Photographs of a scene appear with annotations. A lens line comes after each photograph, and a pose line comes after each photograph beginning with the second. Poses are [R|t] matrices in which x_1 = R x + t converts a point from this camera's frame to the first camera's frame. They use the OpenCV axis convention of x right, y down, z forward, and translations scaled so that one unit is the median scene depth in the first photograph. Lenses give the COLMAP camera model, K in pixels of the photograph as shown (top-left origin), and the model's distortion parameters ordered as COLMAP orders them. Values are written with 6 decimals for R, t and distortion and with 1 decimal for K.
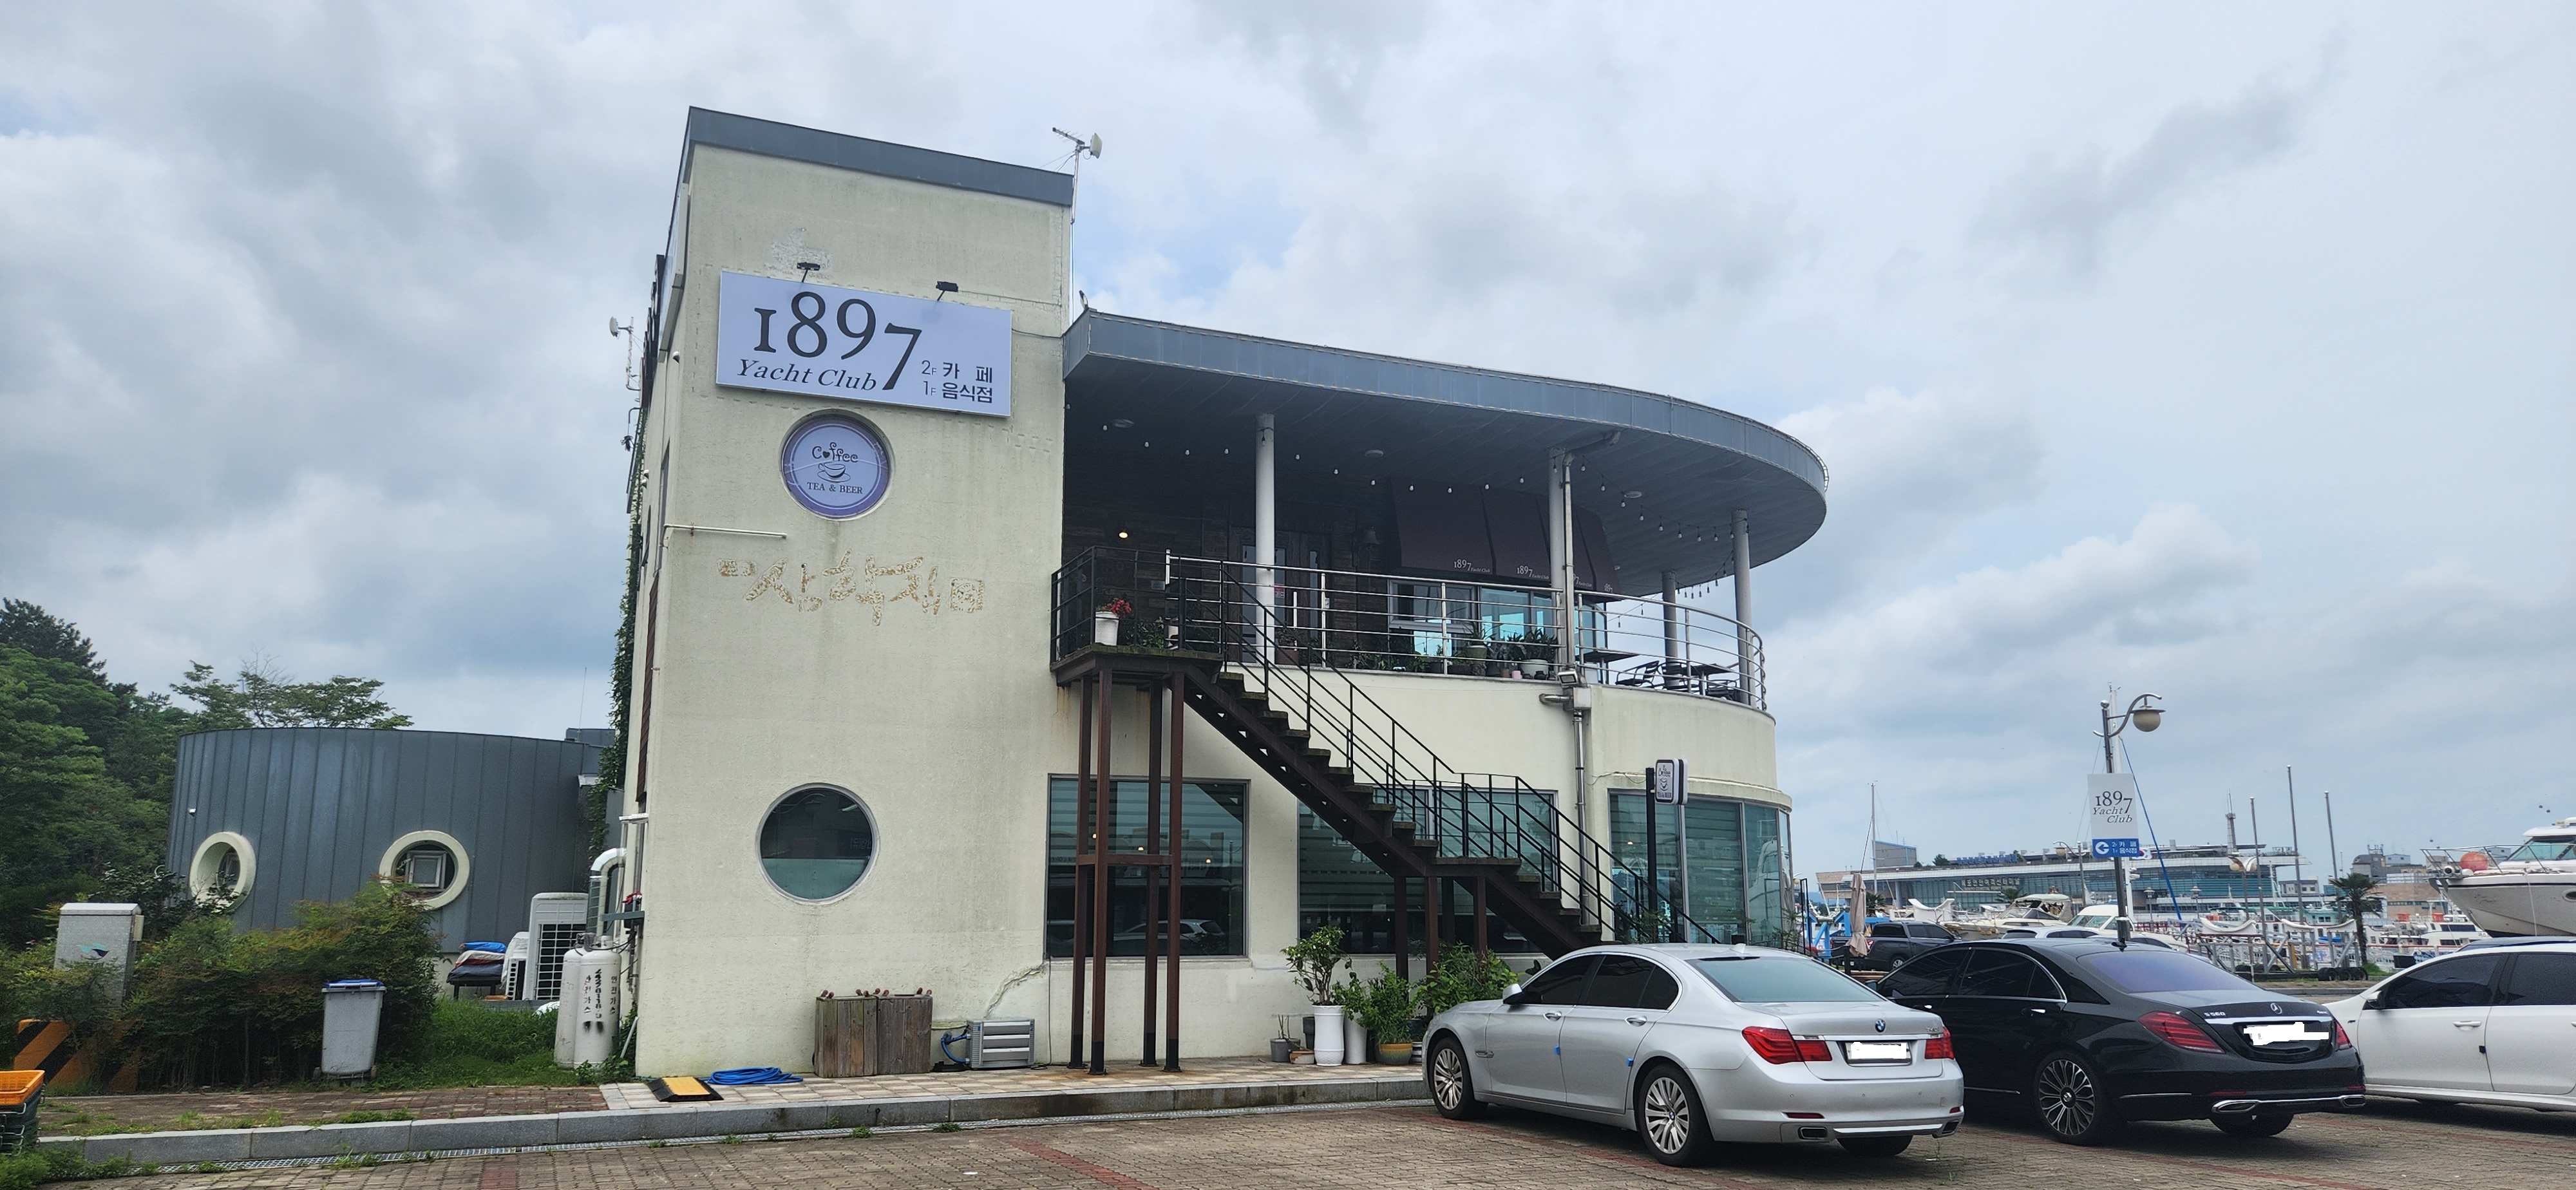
lens RADIAL K [[1779.2, 0, 1288.0], [0, 1779.2, 595.0], [0, 0, 1]] dist [0.005393, -0.001182]
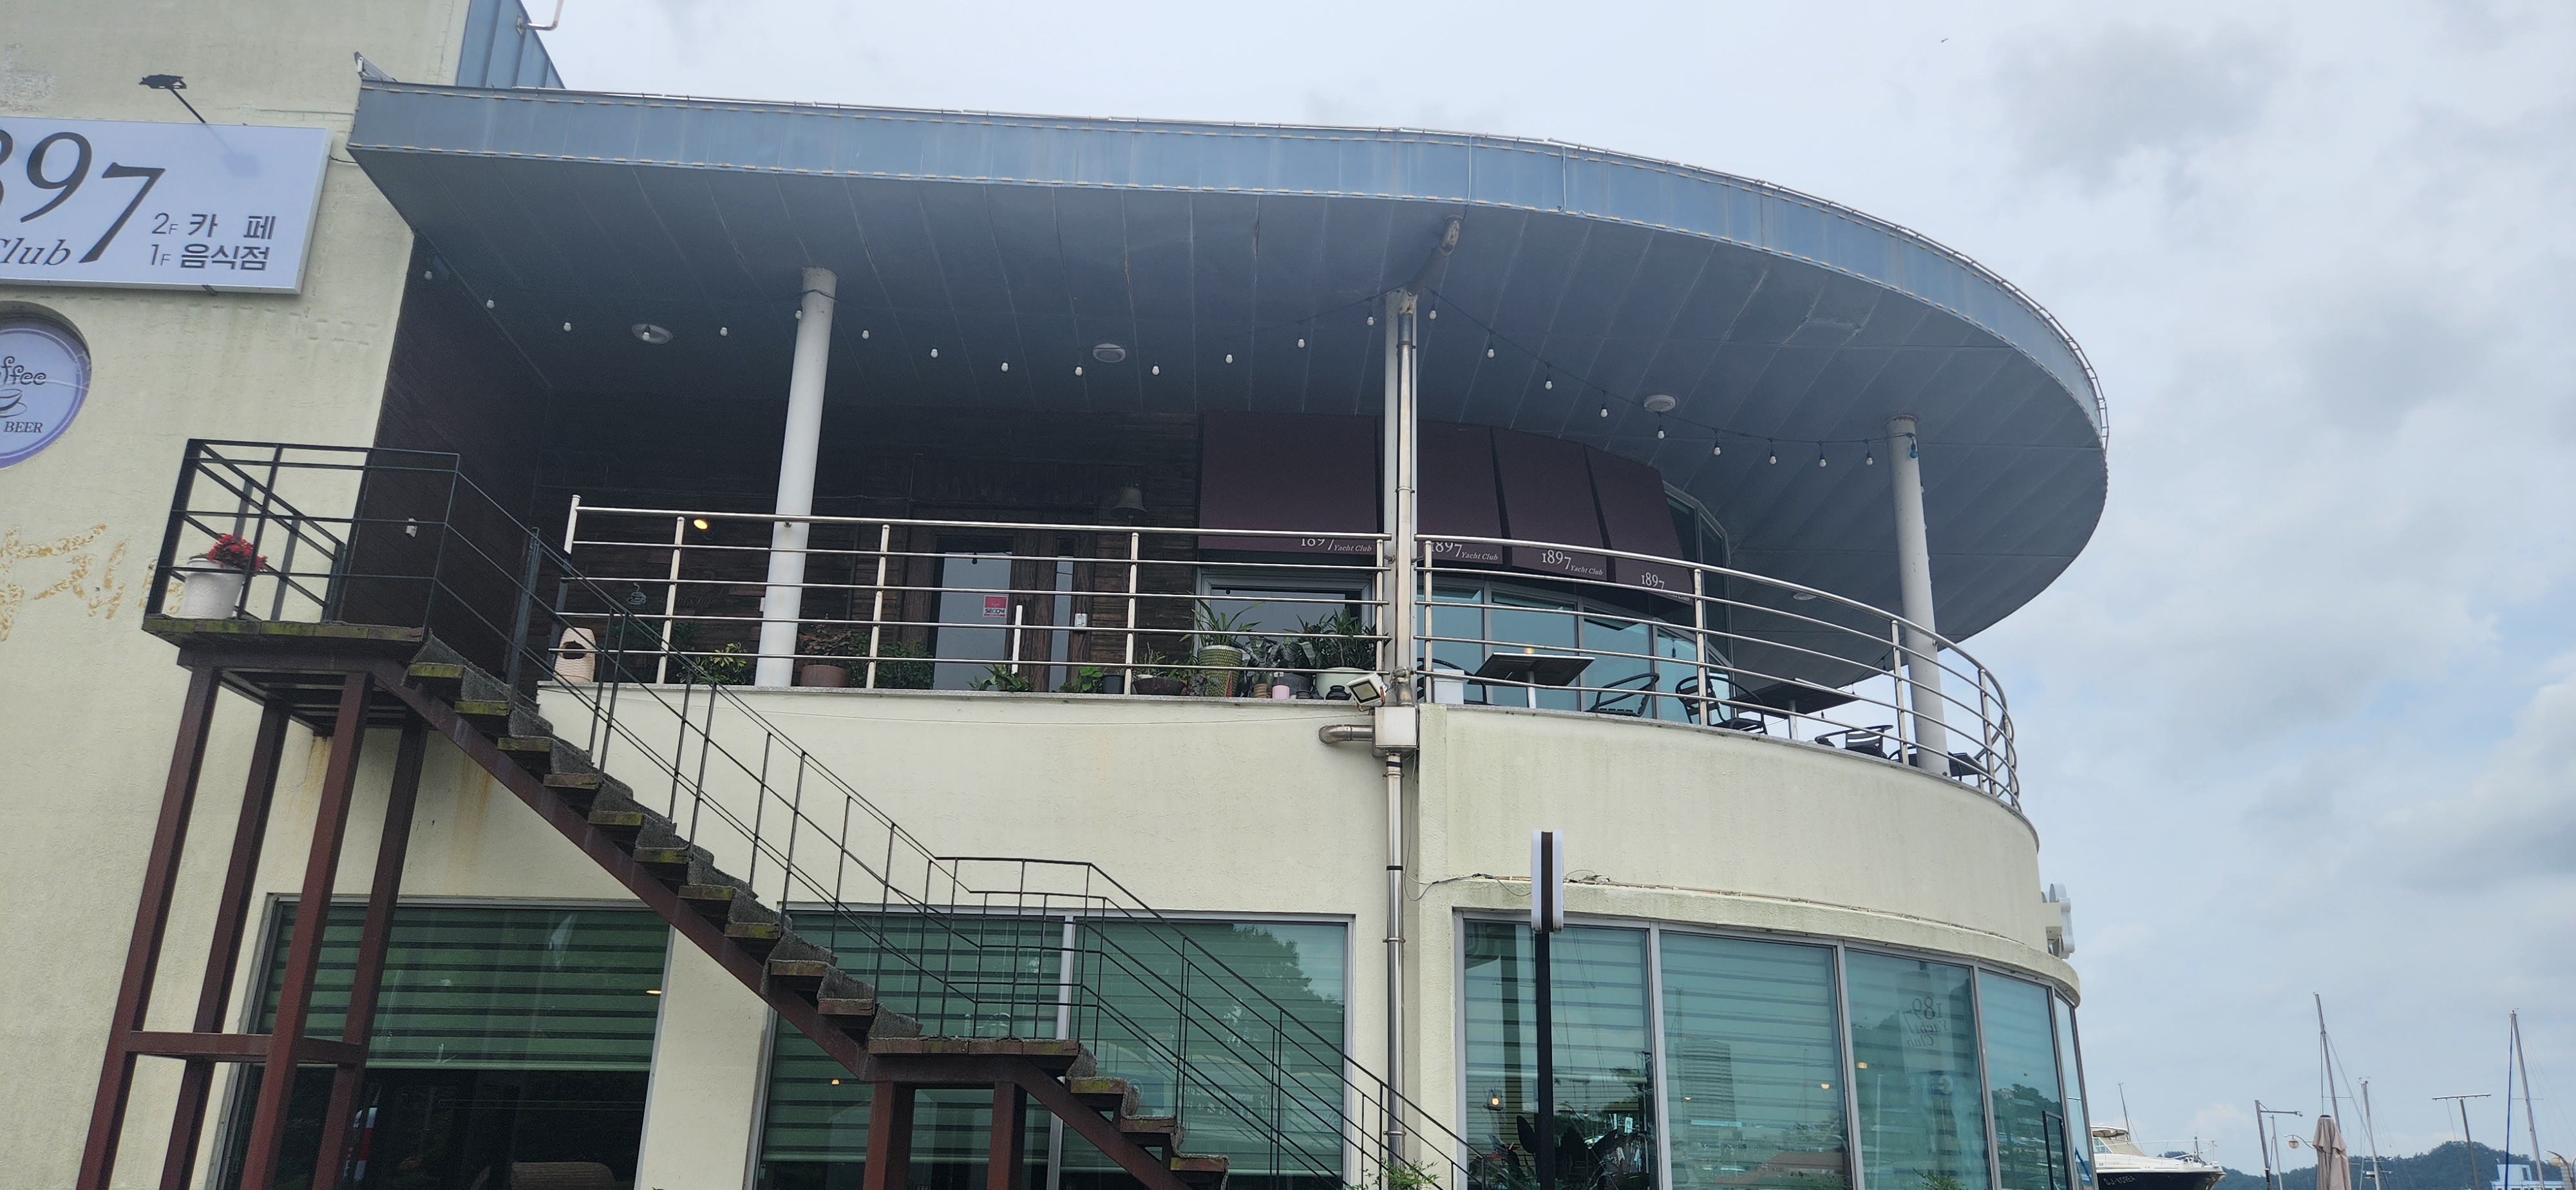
lens RADIAL K [[1779.2, 0, 1288.0], [0, 1779.2, 595.0], [0, 0, 1]] dist [0.005393, -0.001182]
pose [[0.937107, -0.094562, -0.335989, 0.347588], [0.050043, 0.989057, -0.138788, 0.100531], [0.345436, 0.113245, 0.931584, 0.579173]]
